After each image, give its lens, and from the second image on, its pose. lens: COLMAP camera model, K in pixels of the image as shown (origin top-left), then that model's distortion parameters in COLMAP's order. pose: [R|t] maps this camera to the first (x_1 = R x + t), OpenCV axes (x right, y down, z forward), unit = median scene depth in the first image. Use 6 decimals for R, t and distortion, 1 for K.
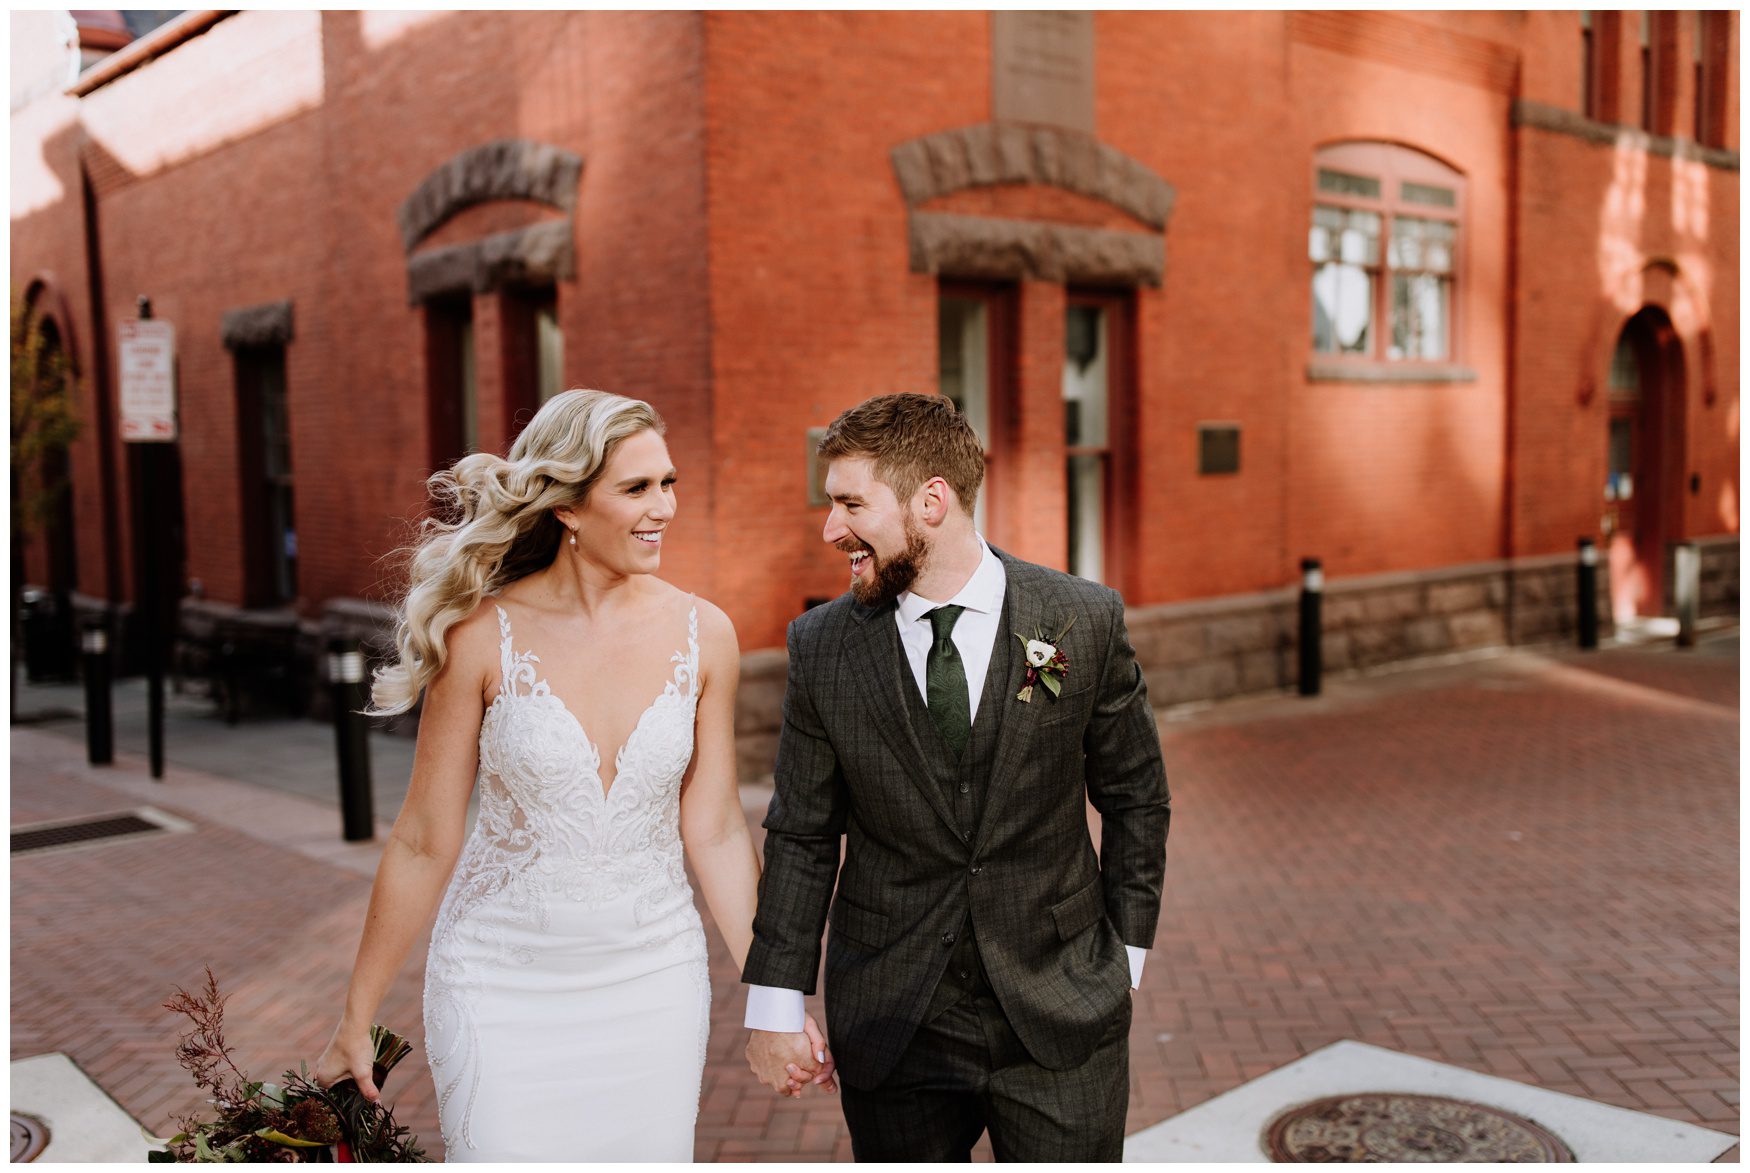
lens RADIAL K [[1621.9, 0, 868.8], [0, 1621.9, 575.3], [0, 0, 1]] dist [0.005723, 0.000000]
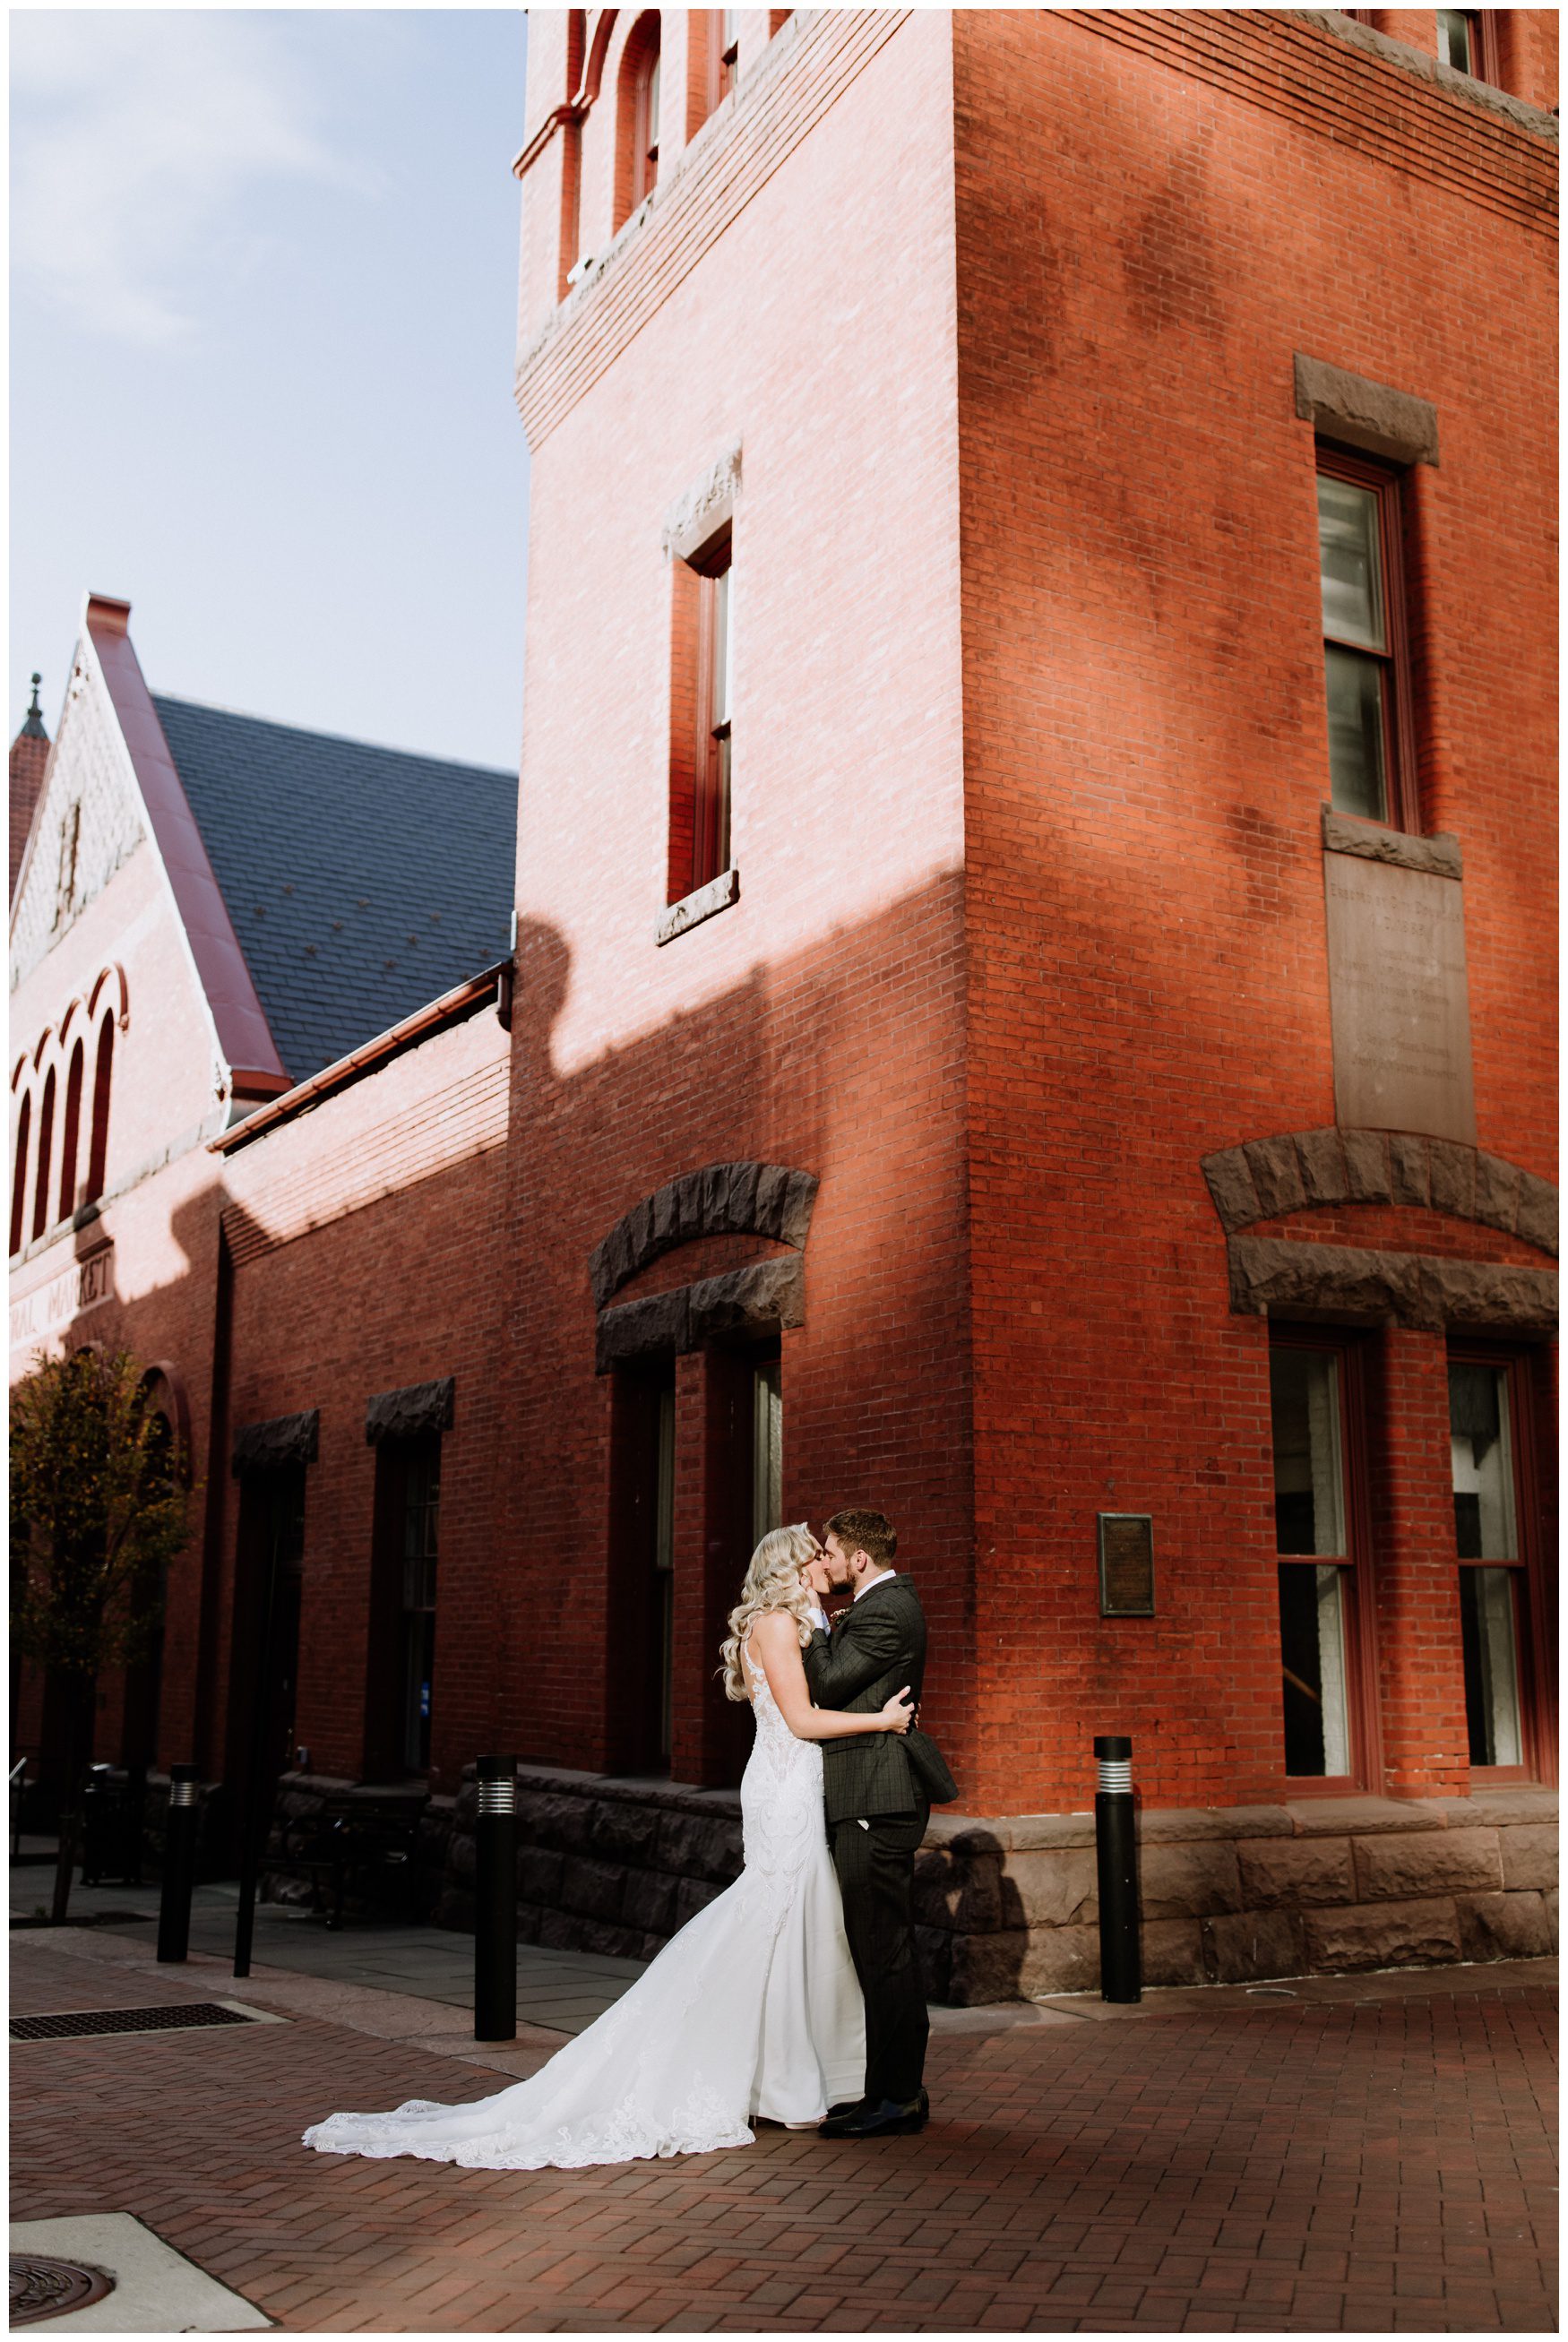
lens RADIAL K [[2219.4, 0, 781.9], [0, 2219.4, 1167.0], [0, 0, 1]] dist [0.007061, 0.000000]
pose [[0.982906, -0.019322, -0.183094, 0.008706], [-0.033751, 0.958715, -0.282360, 0.045497], [0.180991, 0.283713, 0.941674, -0.042121]]
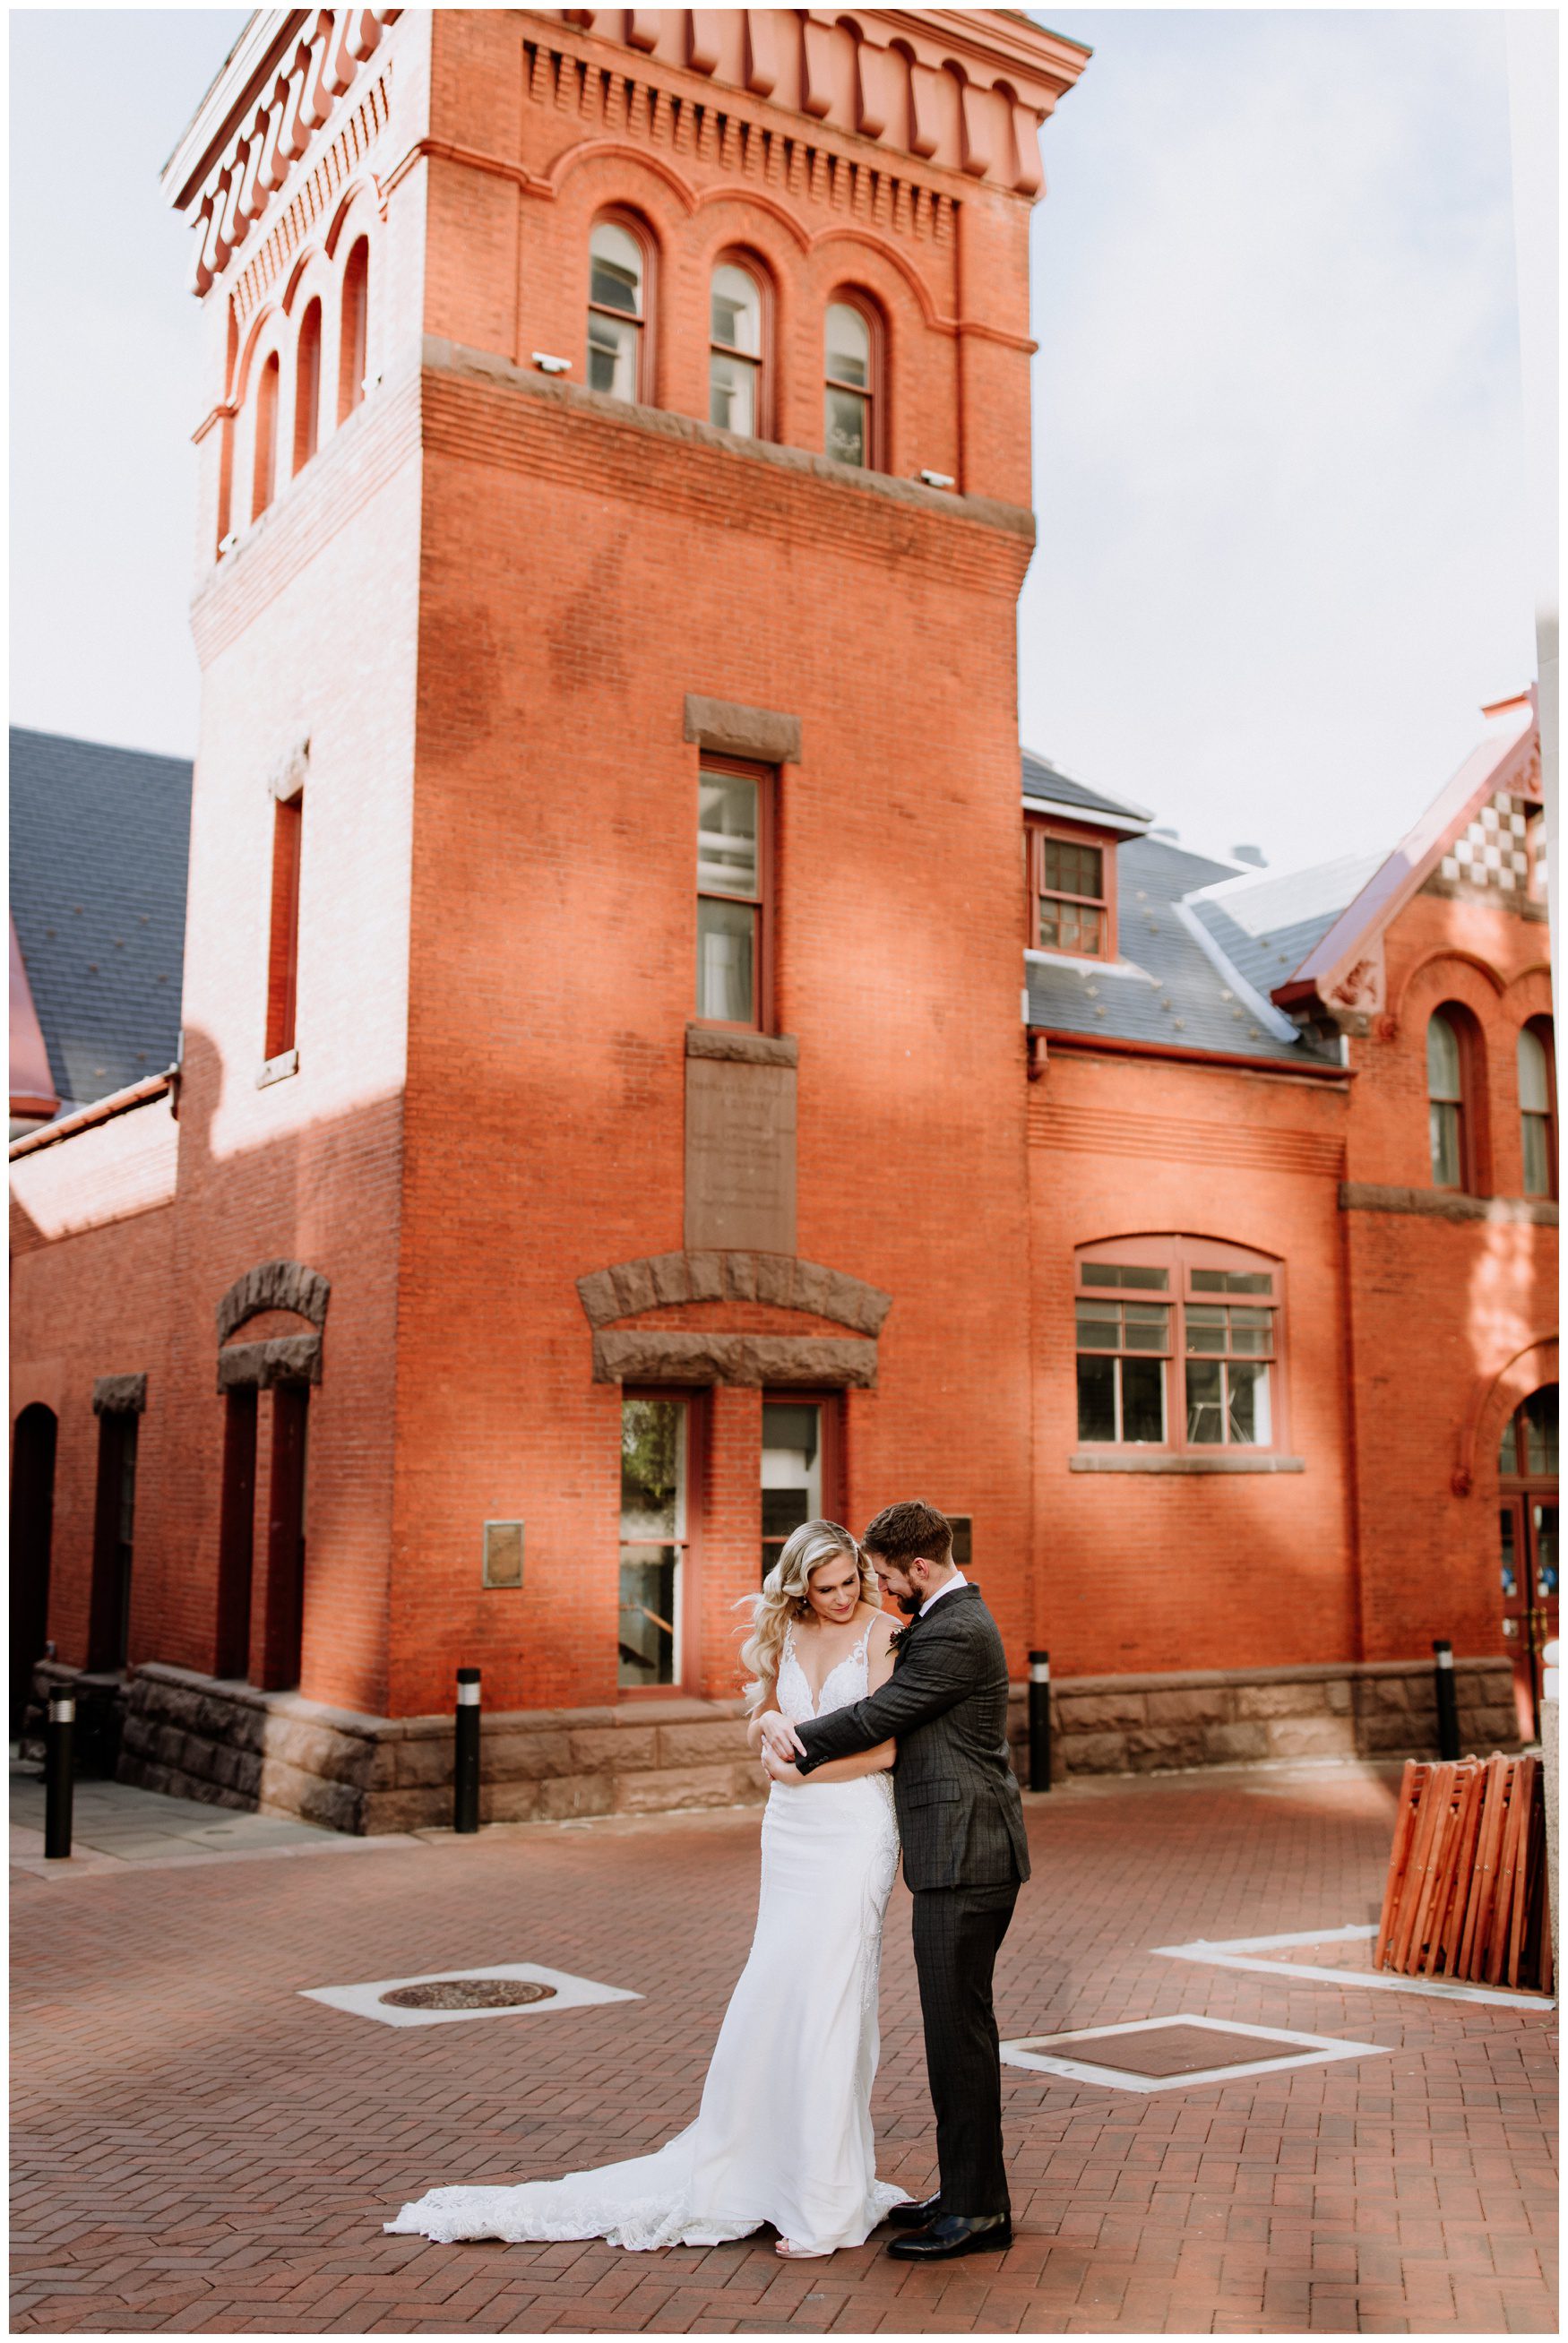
lens RADIAL K [[2171.5, 0, 735.4], [0, 2171.5, 1150.2], [0, 0, 1]] dist [0.005723, 0.000000]
pose [[0.987482, -0.003824, -0.157685, 0.330175], [-0.032423, 0.973437, -0.226649, -0.001149], [0.154363, 0.228924, 0.961127, -0.453380]]
